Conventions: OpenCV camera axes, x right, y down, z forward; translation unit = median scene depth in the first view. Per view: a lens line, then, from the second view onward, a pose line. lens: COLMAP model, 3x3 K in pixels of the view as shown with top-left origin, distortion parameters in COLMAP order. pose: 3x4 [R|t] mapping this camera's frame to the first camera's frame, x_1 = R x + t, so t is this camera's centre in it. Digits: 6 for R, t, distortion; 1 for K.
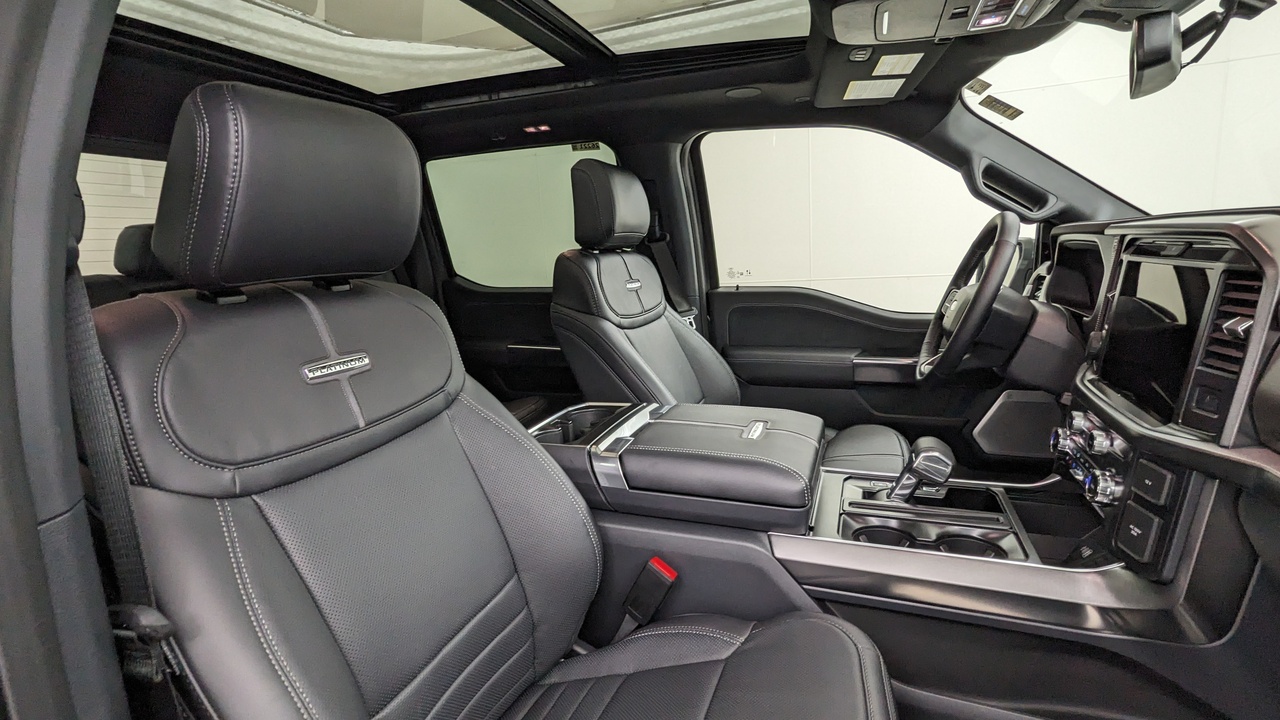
lens RADIAL K [[616.4, 0, 640.0], [0, 616.4, 360.0], [0, 0, 1]] dist [-0.002976, 0.000691]
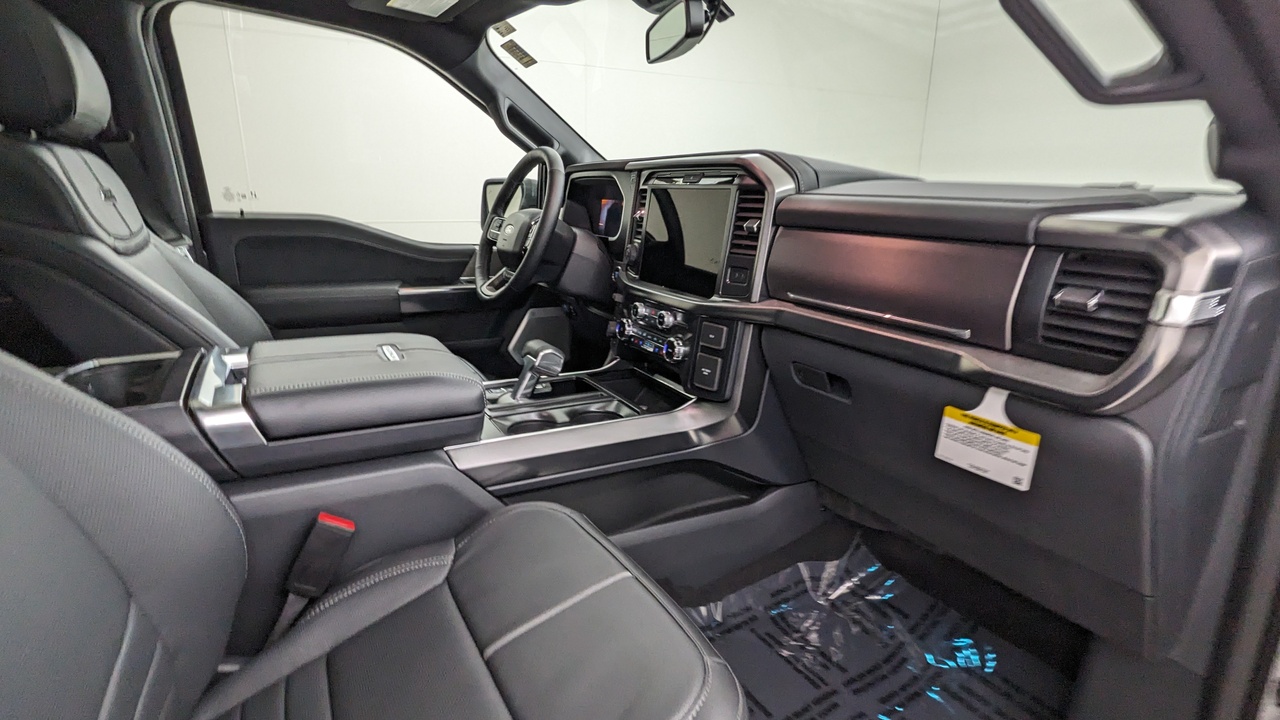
lens RADIAL K [[616.4, 0, 640.0], [0, 616.4, 360.0], [0, 0, 1]] dist [-0.002976, 0.000691]
pose [[0.641590, -0.135806, 0.754930, -0.286469], [0.081930, 0.990705, 0.108590, 0.059521], [-0.762660, -0.007819, 0.646752, 0.135088]]
